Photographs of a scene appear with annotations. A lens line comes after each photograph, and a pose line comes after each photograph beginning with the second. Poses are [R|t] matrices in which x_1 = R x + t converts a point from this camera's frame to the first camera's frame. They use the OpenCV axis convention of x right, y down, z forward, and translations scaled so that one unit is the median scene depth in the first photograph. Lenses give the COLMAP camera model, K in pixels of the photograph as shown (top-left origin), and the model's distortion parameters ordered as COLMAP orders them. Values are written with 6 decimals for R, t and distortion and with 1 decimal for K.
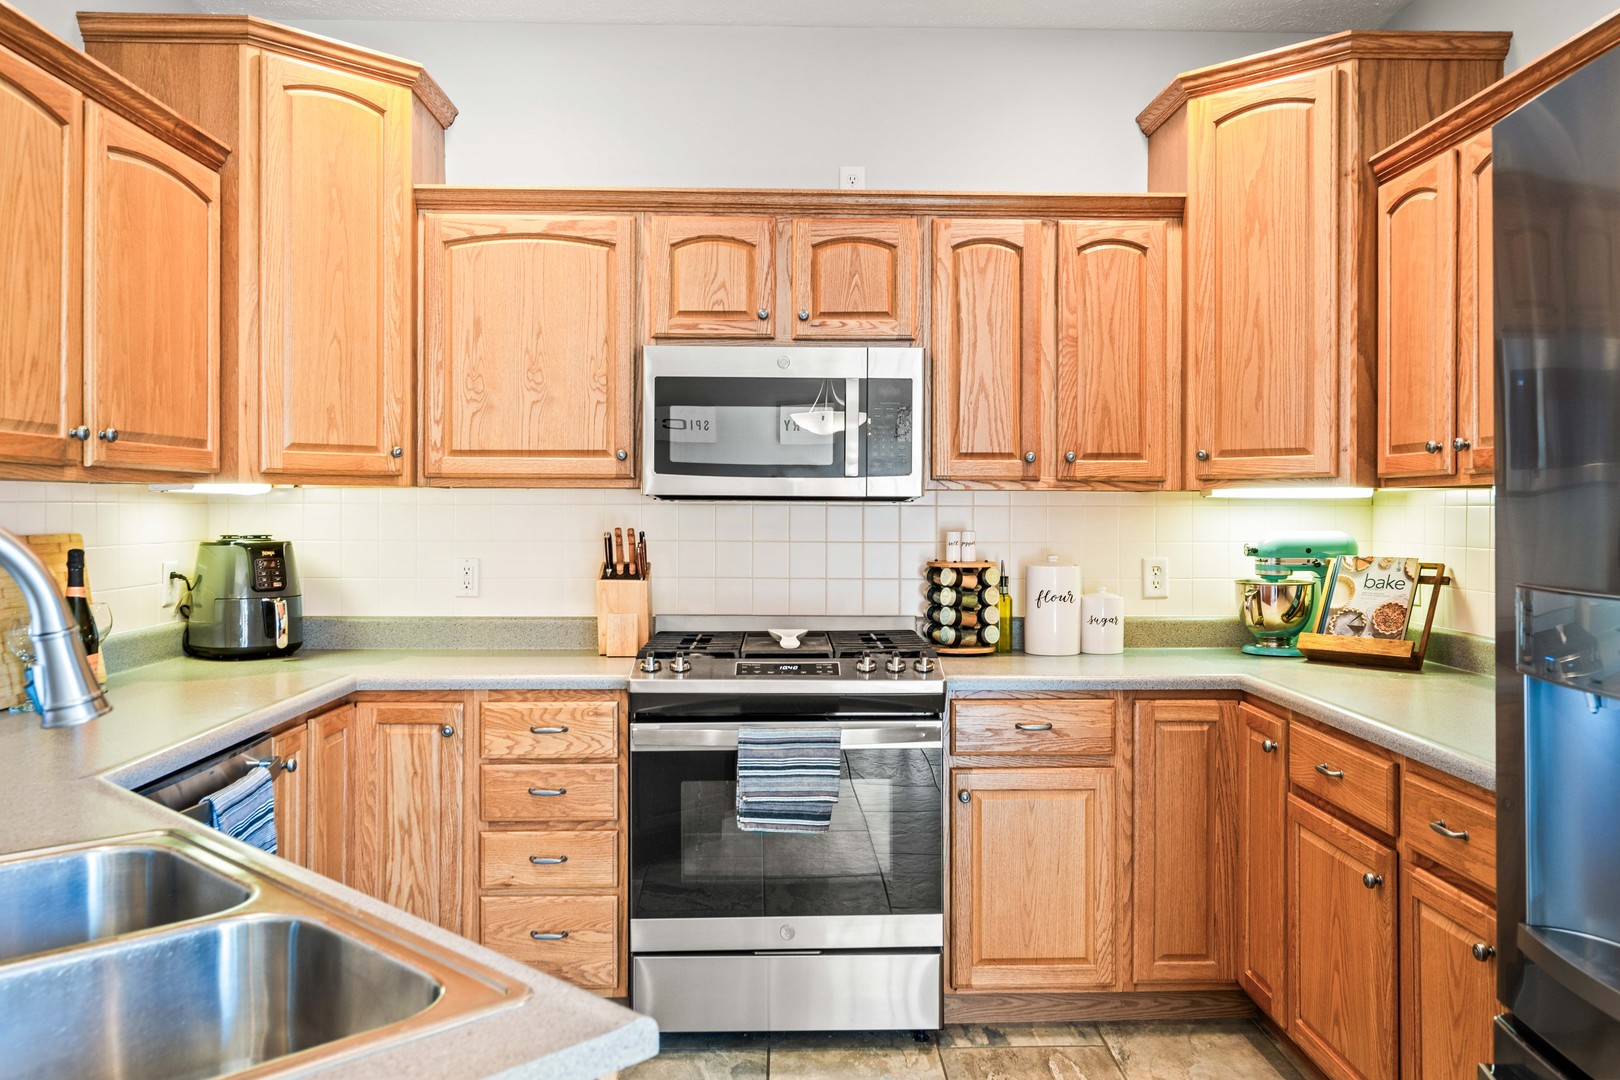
lens RADIAL K [[1292.5, 0, 811.4], [0, 1292.5, 508.1], [0, 0, 1]] dist [0.000509, 0.000978]
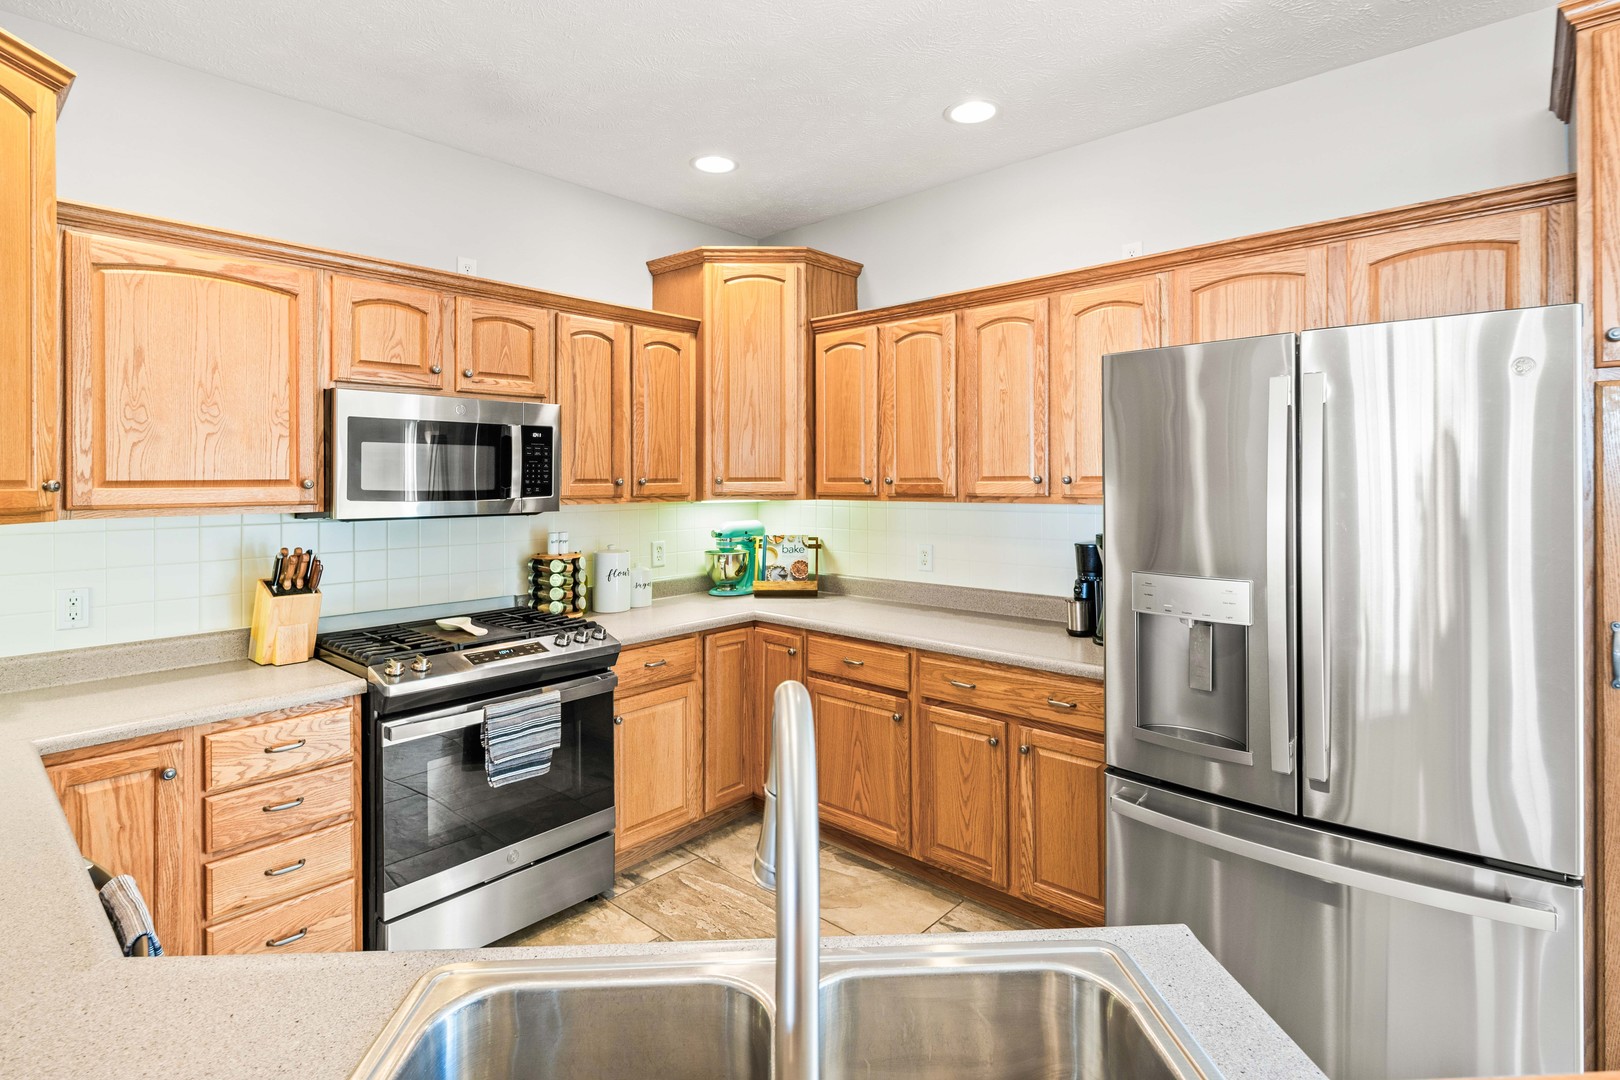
lens RADIAL K [[800.0, 0, 817.1], [0, 800.0, 476.1], [0, 0, 1]] dist [-0.001602, -0.000184]
pose [[0.682850, -0.005312, 0.730540, -0.354137], [0.005880, 0.999981, 0.001776, -0.046985], [-0.730535, 0.003083, 0.682868, 0.207300]]
